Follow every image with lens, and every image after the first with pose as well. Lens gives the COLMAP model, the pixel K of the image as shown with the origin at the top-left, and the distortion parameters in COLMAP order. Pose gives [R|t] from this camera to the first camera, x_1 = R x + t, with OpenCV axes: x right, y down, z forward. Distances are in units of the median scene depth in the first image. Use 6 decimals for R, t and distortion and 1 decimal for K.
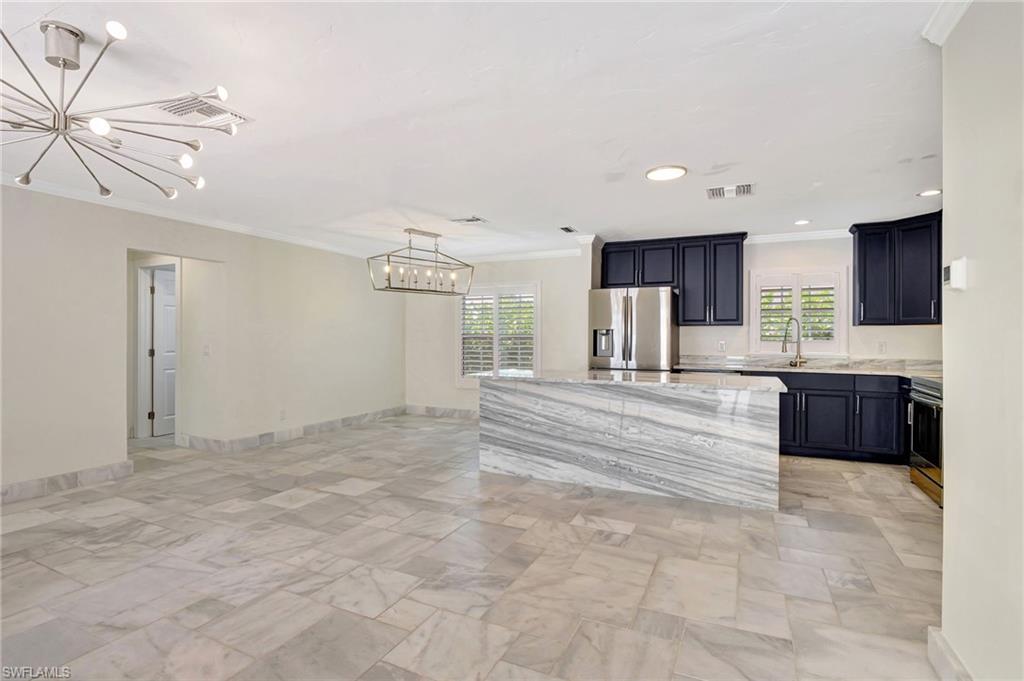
lens RADIAL K [[496.7, 0, 507.2], [0, 496.7, 339.0], [0, 0, 1]] dist [-0.026248, 0.000247]
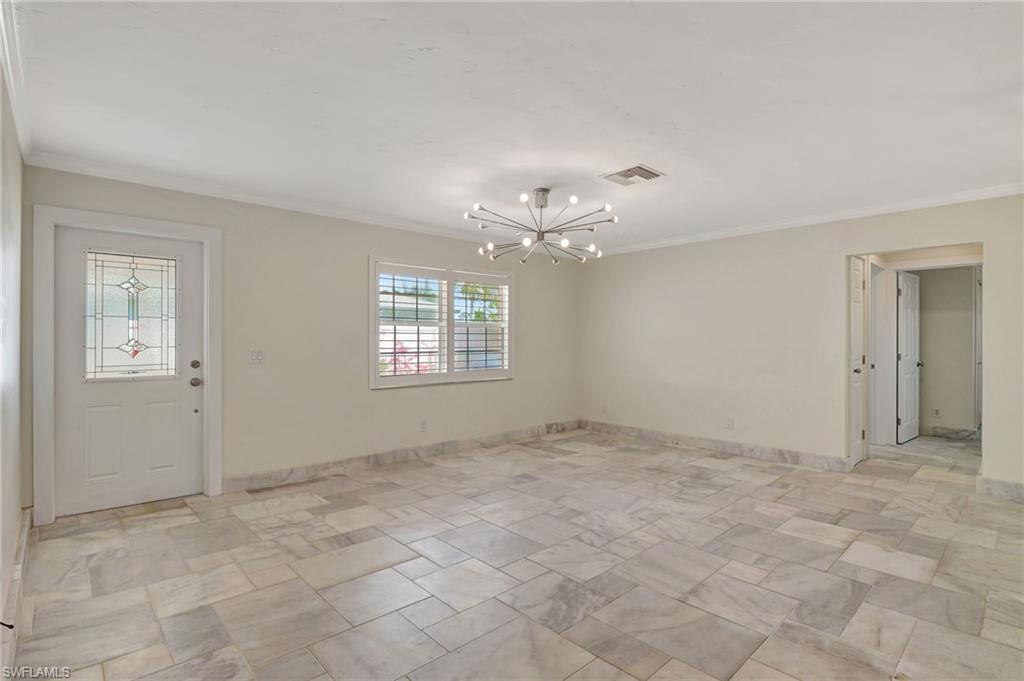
lens RADIAL K [[493.9, 0, 510.5], [0, 493.9, 336.6], [0, 0, 1]] dist [-0.009522, 0.000107]
pose [[-0.364137, -0.008599, -0.931306, 0.642850], [-0.004188, 0.999962, -0.007596, -0.002248], [0.931336, 0.001134, -0.364159, 0.964102]]
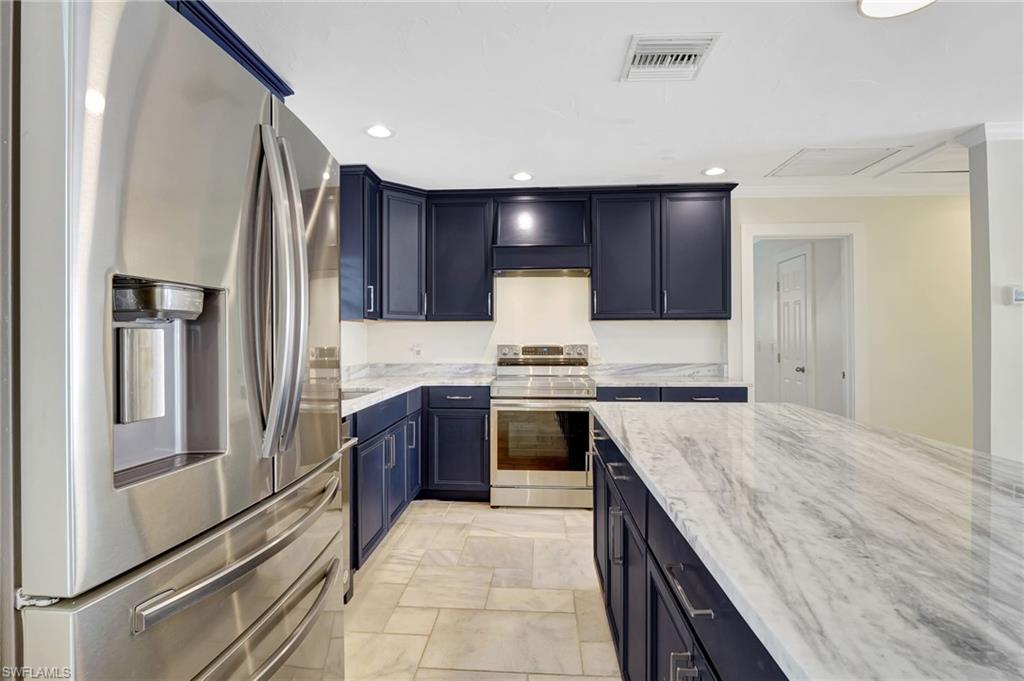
lens RADIAL K [[493.9, 0, 510.5], [0, 493.9, 336.6], [0, 0, 1]] dist [-0.009522, 0.000107]
pose [[-0.380800, -0.000458, 0.924657, 0.032451], [0.003140, 0.999993, 0.001788, -0.006431], [-0.924652, 0.003584, -0.380796, 1.677413]]
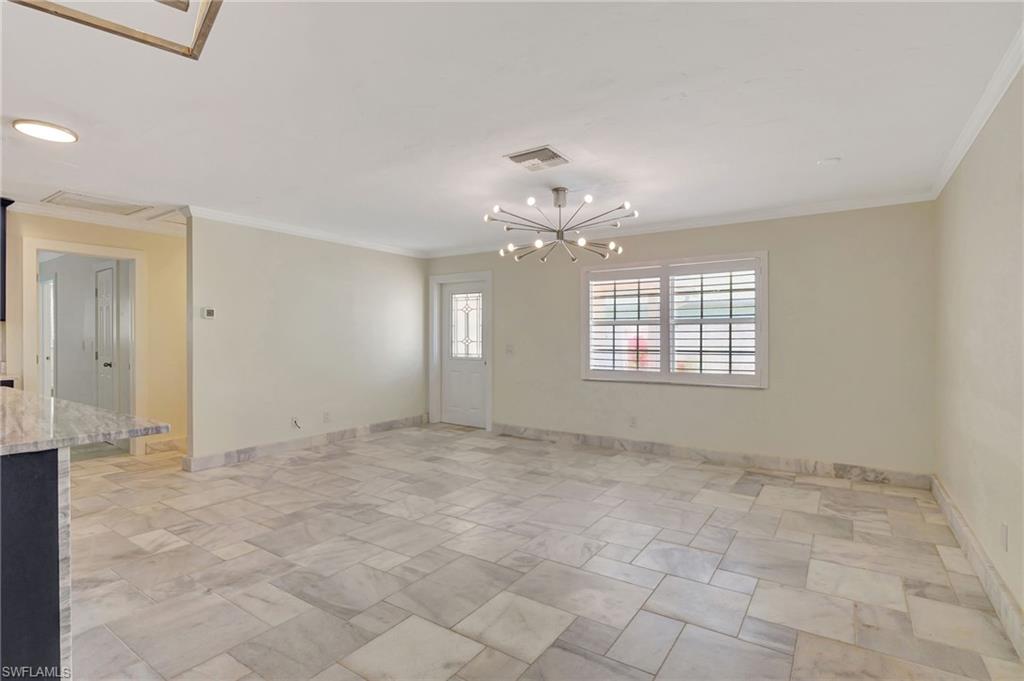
lens RADIAL K [[493.9, 0, 510.5], [0, 493.9, 336.6], [0, 0, 1]] dist [-0.009522, 0.000107]
pose [[-0.990055, -0.003580, 0.140634, -0.590508], [-0.003466, 0.999993, 0.001053, -0.008652], [-0.140637, 0.000555, -0.990061, 1.840108]]
